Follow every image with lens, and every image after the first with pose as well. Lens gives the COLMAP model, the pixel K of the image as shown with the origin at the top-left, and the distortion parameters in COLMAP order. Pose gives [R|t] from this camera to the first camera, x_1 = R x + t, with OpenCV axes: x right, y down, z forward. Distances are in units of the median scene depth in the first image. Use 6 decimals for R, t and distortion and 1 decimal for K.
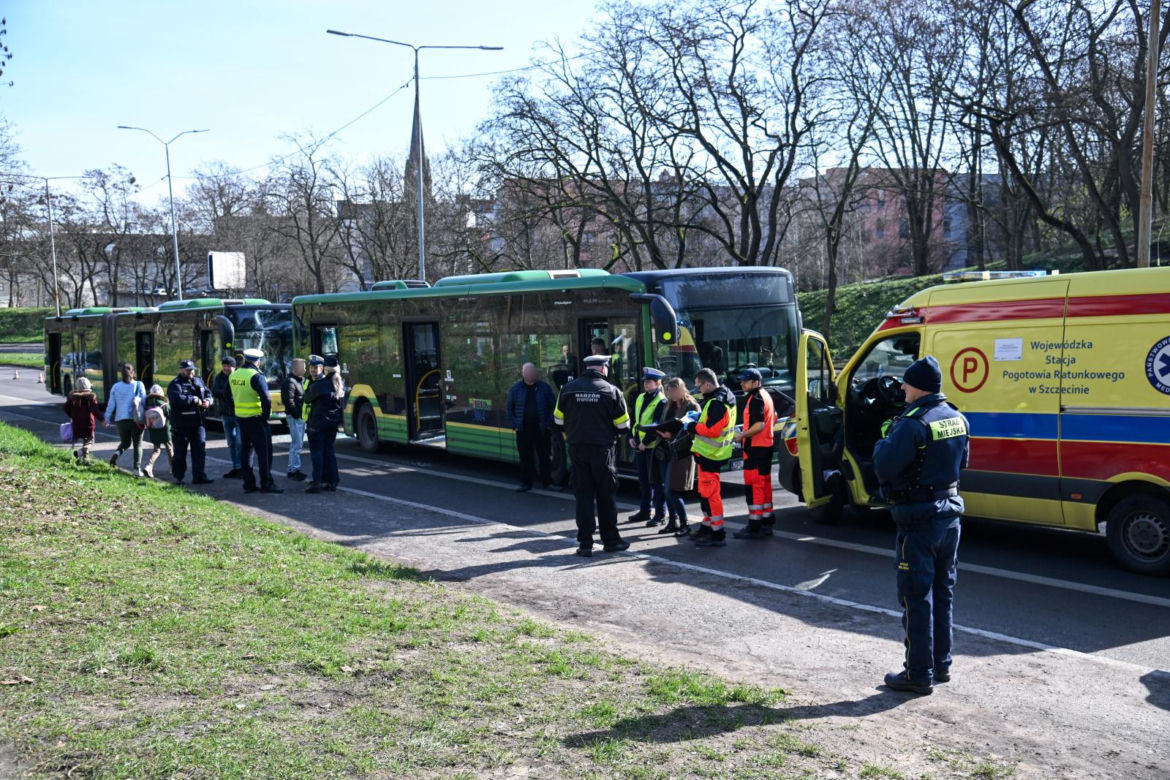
lens RADIAL K [[1166.8, 0, 574.6], [0, 1166.8, 420.0], [0, 0, 1]] dist [0.075478, 0.000000]
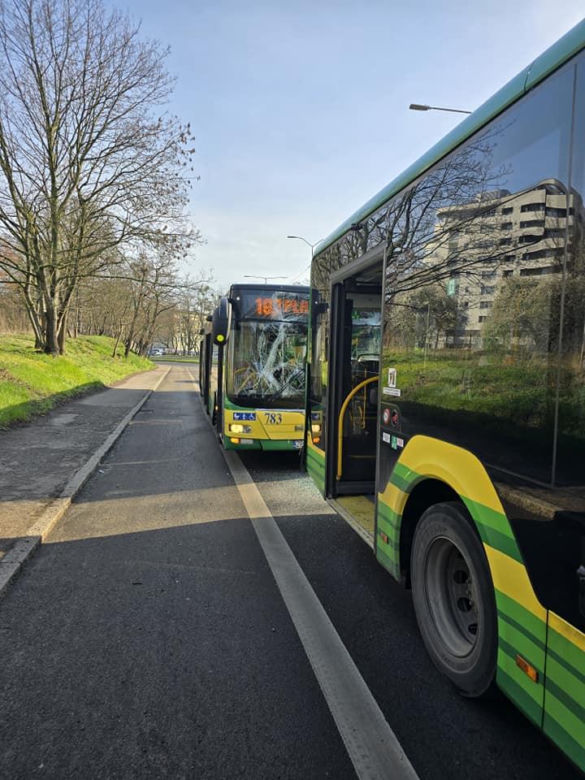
lens RADIAL K [[508.5, 0, 290.9], [0, 508.5, 397.7], [0, 0, 1]] dist [0.015727, -0.007723]
pose [[0.917004, 0.070117, -0.392666, -0.165480], [-0.075929, 0.997113, 0.000731, -0.038062], [0.391584, 0.029144, 0.919681, 0.860474]]
